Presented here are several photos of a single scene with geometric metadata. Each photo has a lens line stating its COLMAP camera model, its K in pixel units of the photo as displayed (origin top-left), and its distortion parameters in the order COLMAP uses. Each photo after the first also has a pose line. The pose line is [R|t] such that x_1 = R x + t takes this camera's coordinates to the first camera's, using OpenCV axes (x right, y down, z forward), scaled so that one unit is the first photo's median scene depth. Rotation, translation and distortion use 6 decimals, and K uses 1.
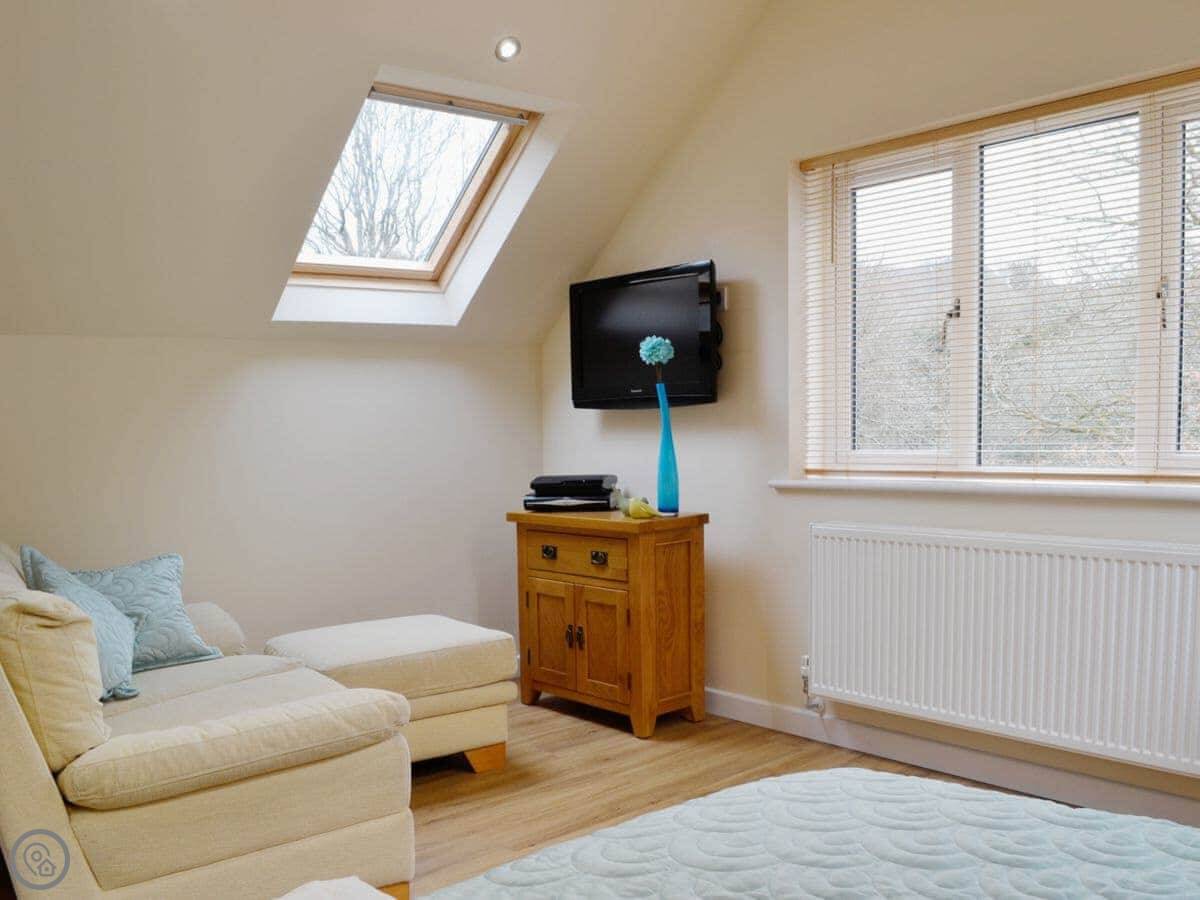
lens RADIAL K [[1040.8, 0, 600.0], [0, 1040.8, 450.0], [0, 0, 1]] dist [-0.213288, 0.000503]
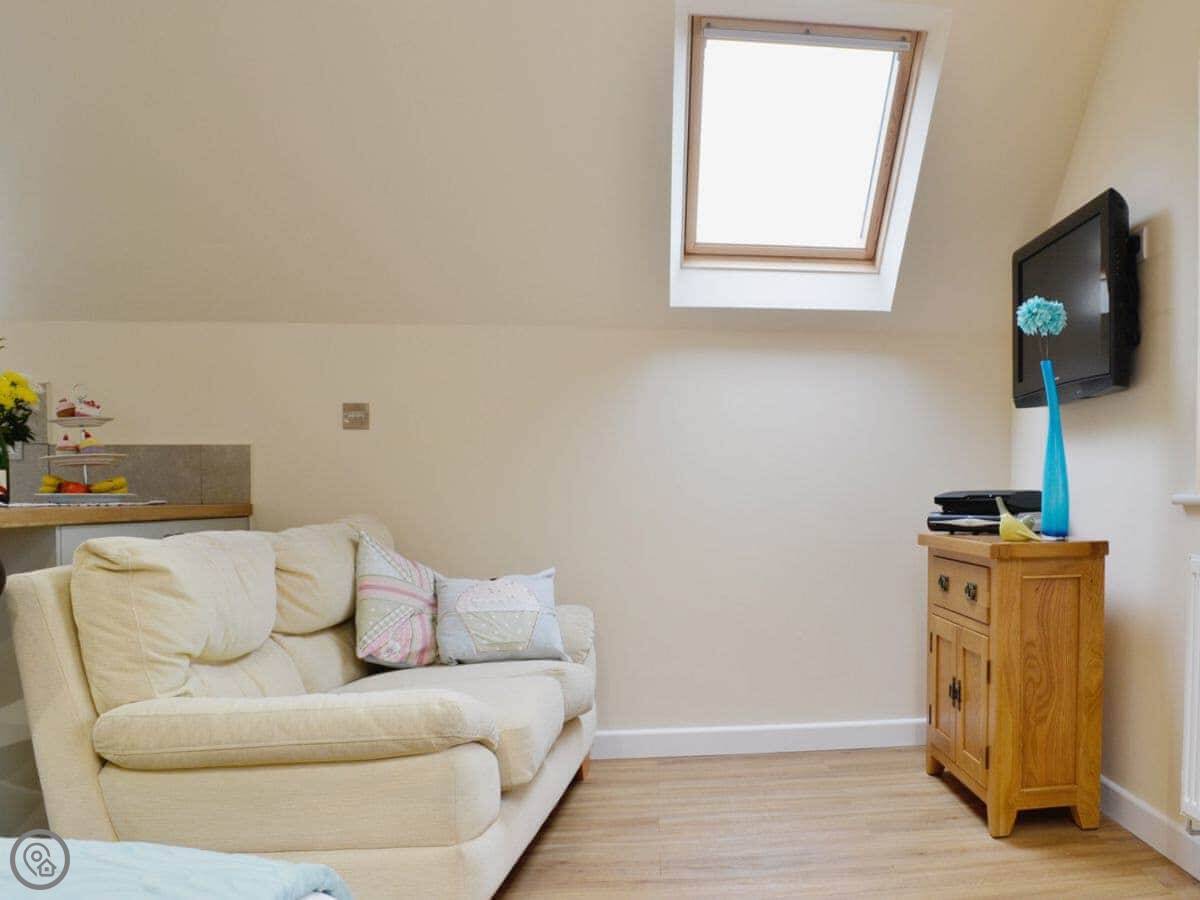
lens RADIAL K [[1082.0, 0, 817.3], [0, 1082.0, 500.6], [0, 0, 1]] dist [-0.177678, 0.074394]
pose [[0.857936, 0.040074, -0.512191, 0.309591], [-0.046637, 0.998912, 0.000035, 0.042743], [0.511635, 0.023857, 0.858872, 0.260869]]
